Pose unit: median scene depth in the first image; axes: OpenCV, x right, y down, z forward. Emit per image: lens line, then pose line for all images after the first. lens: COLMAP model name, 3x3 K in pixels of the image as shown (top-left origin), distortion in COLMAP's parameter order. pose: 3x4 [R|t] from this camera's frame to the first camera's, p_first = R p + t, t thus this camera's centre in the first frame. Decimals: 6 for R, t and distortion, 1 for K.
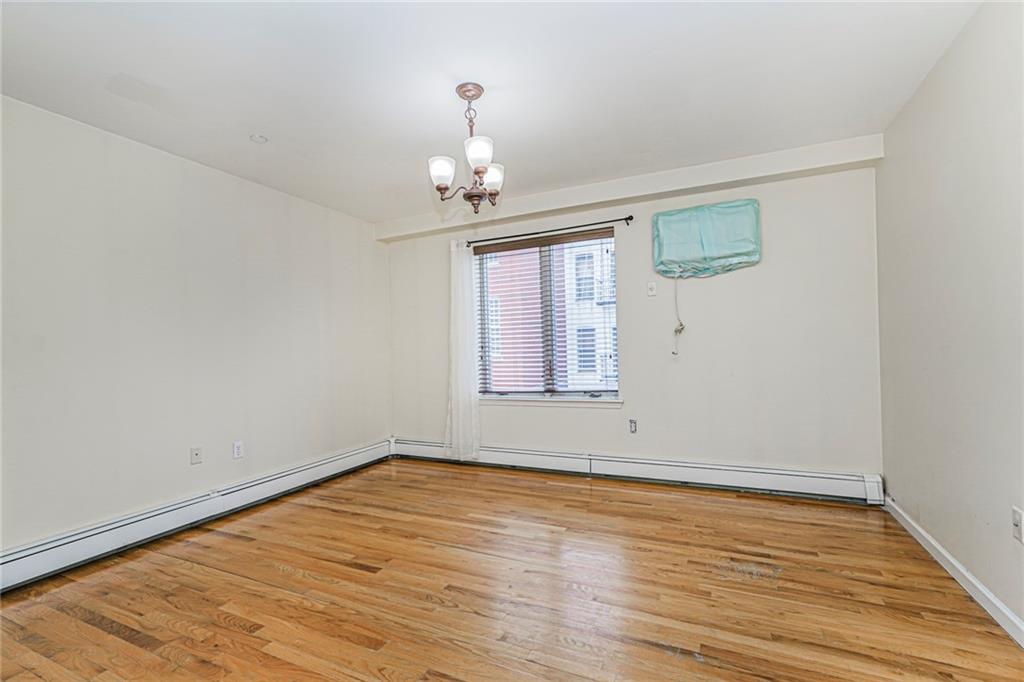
lens RADIAL K [[453.3, 0, 512.4], [0, 453.3, 344.0], [0, 0, 1]] dist [-0.010471, 0.006887]
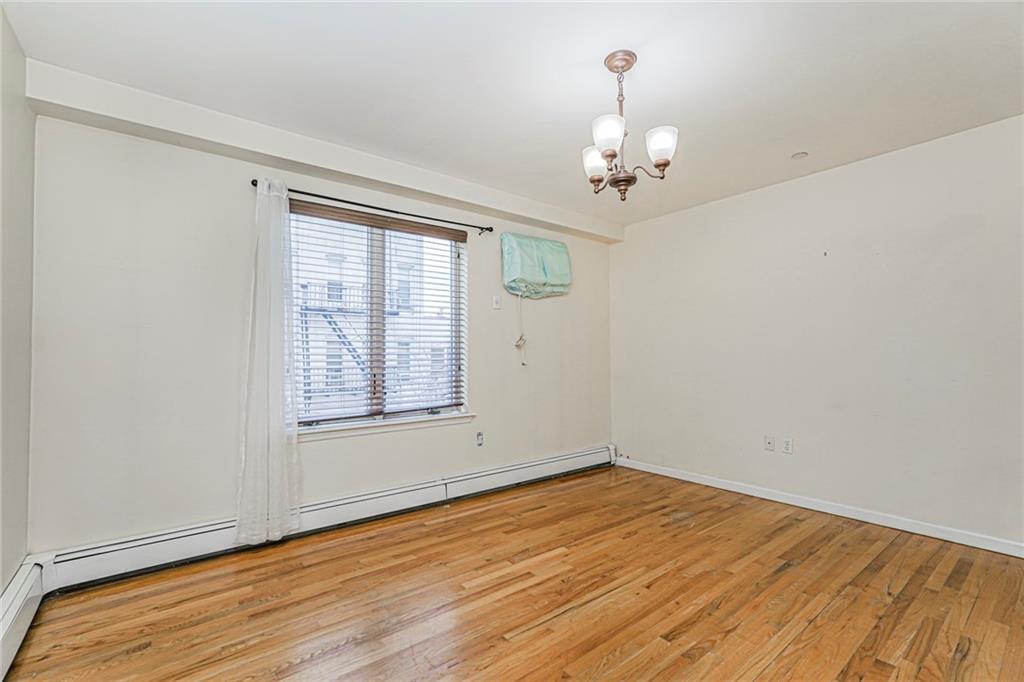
lens RADIAL K [[453.3, 0, 510.6], [0, 453.3, 350.4], [0, 0, 1]] dist [-0.010471, 0.006887]
pose [[0.442616, 0.034894, 0.896032, -0.682687], [-0.013898, 0.999390, -0.032053, 0.023065], [-0.896603, 0.001734, 0.442831, 0.583134]]
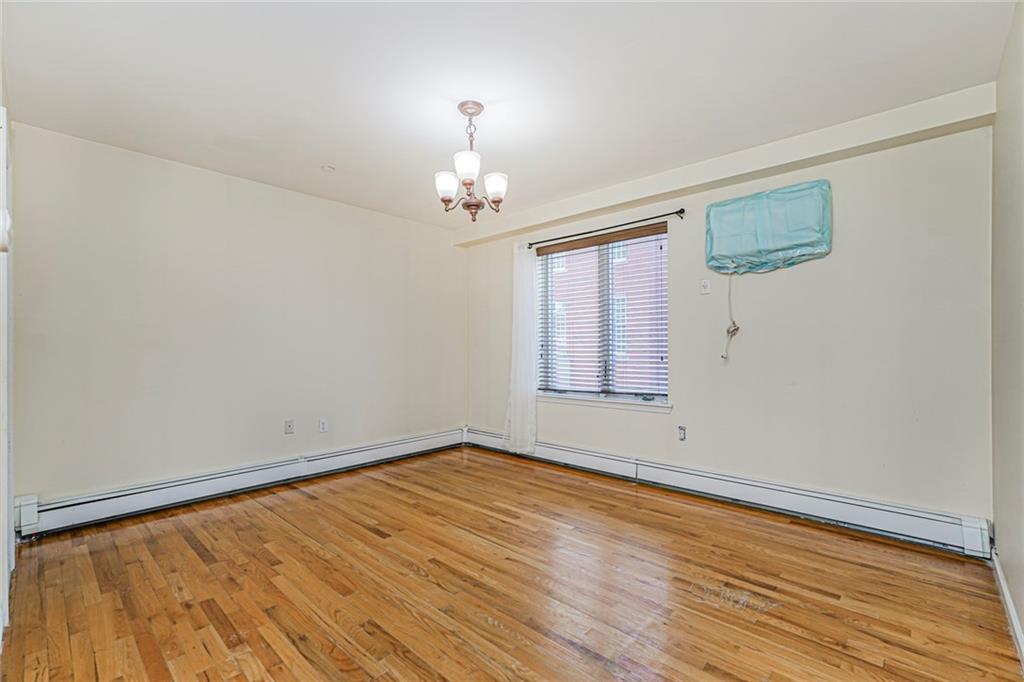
lens RADIAL K [[453.3, 0, 509.5], [0, 453.3, 344.1], [0, 0, 1]] dist [-0.010471, 0.006887]
pose [[0.950797, 0.021441, -0.309070, 0.245001], [-0.019828, 0.999768, 0.008359, -0.004799], [0.309178, -0.001820, 0.951002, -0.000380]]
